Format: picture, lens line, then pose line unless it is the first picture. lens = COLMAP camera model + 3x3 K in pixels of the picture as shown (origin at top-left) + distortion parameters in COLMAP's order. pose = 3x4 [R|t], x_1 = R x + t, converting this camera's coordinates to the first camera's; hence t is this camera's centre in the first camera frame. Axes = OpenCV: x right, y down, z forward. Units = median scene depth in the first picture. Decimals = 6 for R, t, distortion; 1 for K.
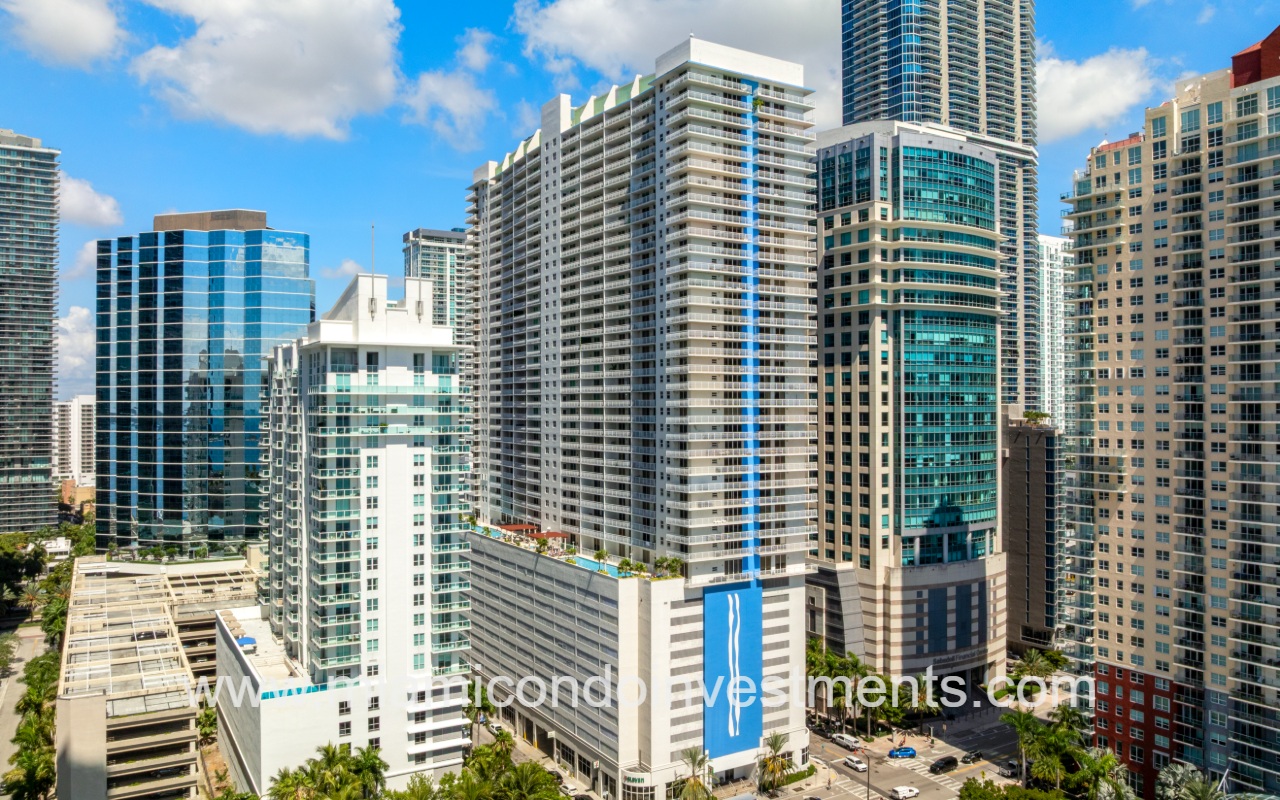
lens RADIAL K [[929.6, 0, 640.0], [0, 929.6, 400.0], [0, 0, 1]] dist [-0.057940, 0.031000]
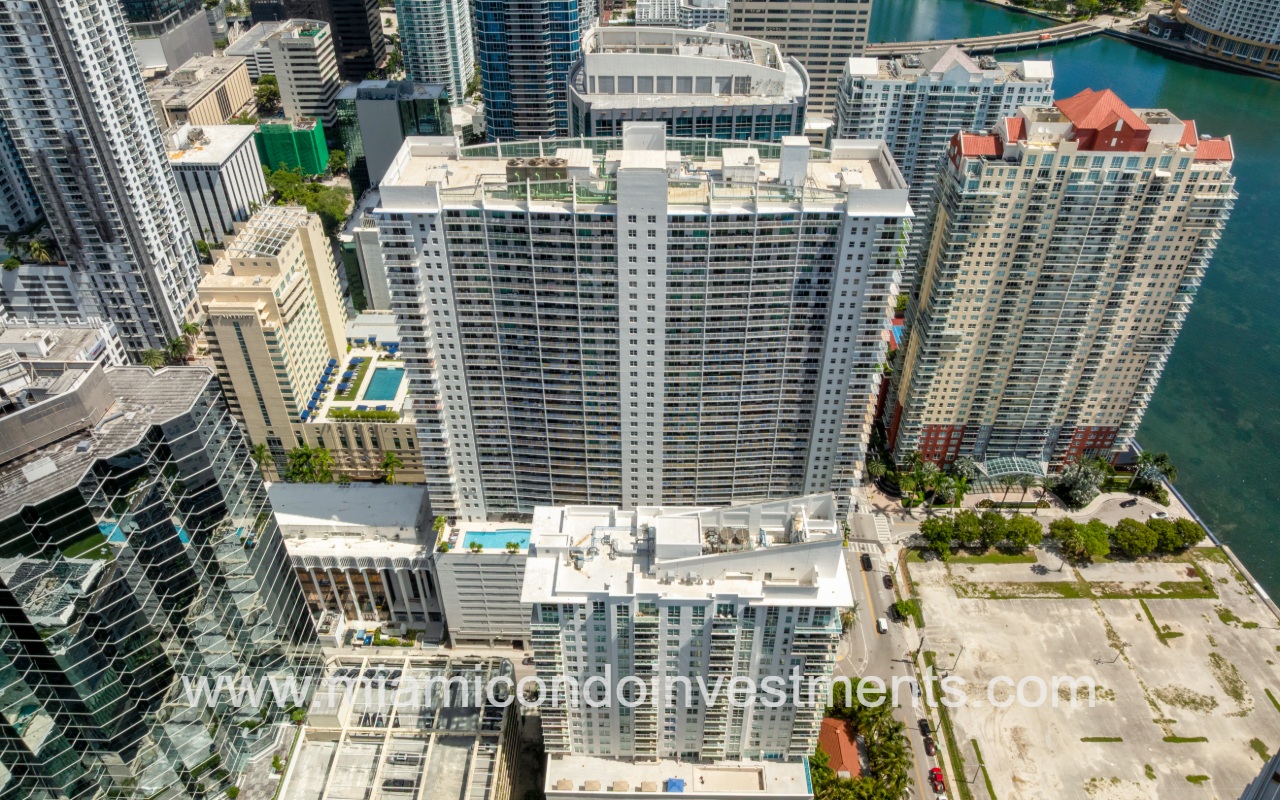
lens RADIAL K [[909.9, 0, 640.1], [0, 909.9, 402.3], [0, 0, 1]] dist [-0.039107, -0.000990]
pose [[0.529316, -0.521611, 0.669138, -0.948944], [-0.006703, 0.786087, 0.618079, -0.825879], [-0.848398, -0.331644, 0.412593, 0.691833]]
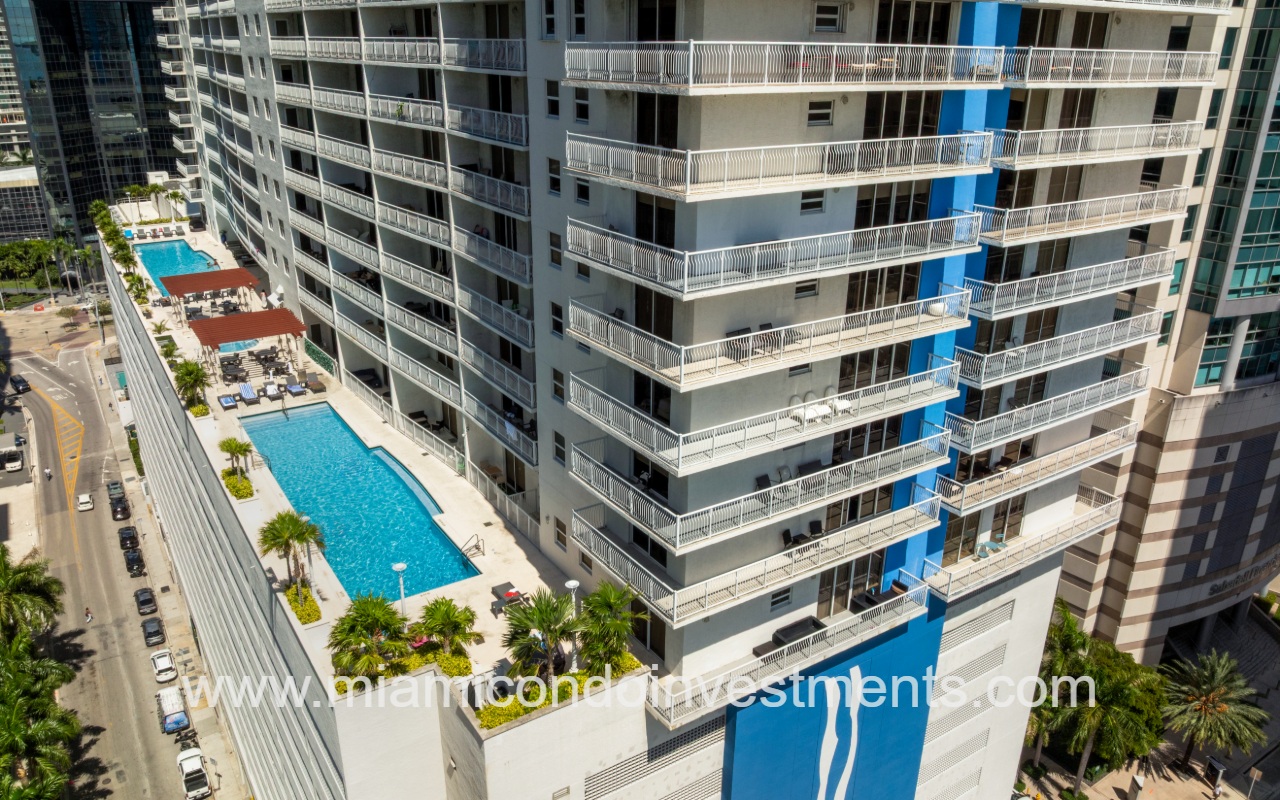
lens RADIAL K [[929.6, 0, 640.0], [0, 929.6, 400.0], [0, 0, 1]] dist [-0.057940, 0.031000]
pose [[0.999172, -0.001546, 0.040648, 0.034441], [-0.013811, 0.927022, 0.374753, 0.048276], [-0.038261, -0.375004, 0.926233, 0.769522]]
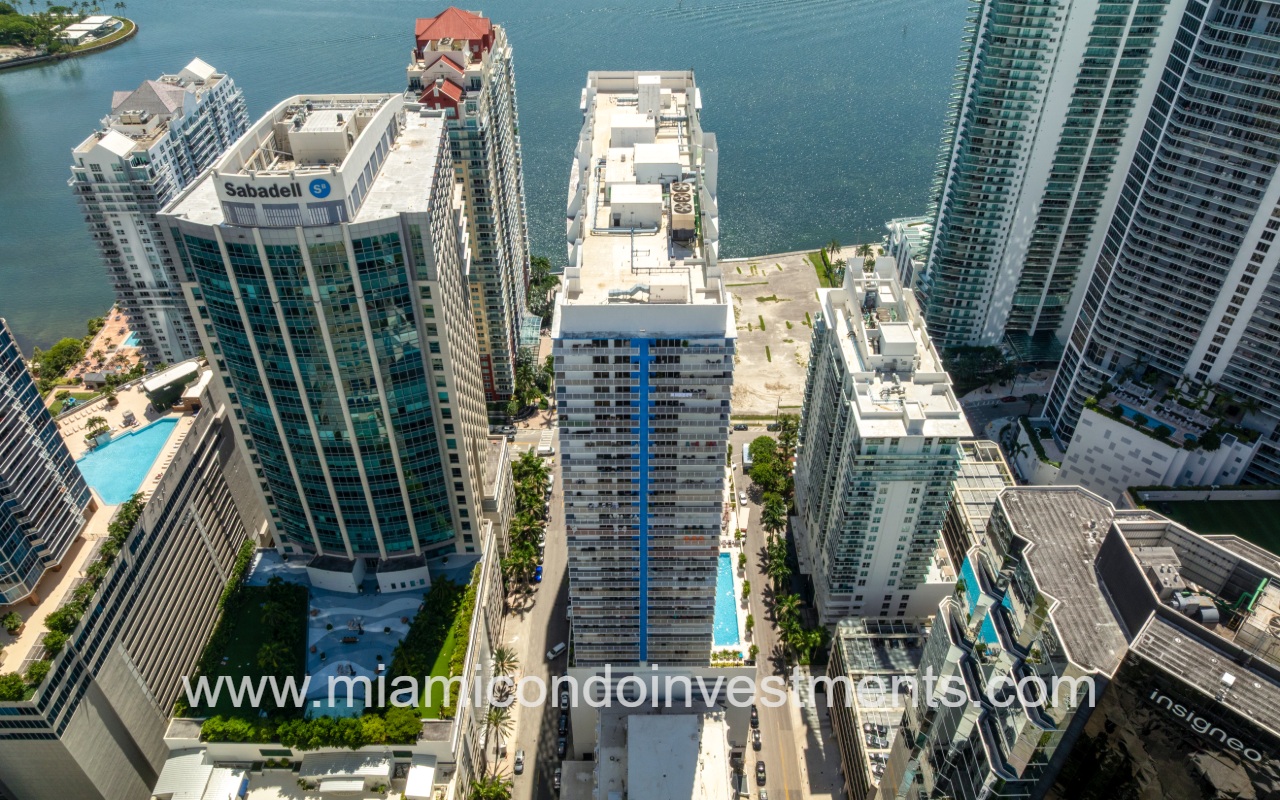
lens RADIAL K [[902.8, 0, 643.7], [0, 902.8, 393.1], [0, 0, 1]] dist [-0.009217, -0.044299]
pose [[-0.861627, -0.313265, 0.399329, -0.551825], [-0.002053, 0.788935, 0.614474, -0.803546], [-0.507537, 0.528628, -0.680411, 2.110588]]
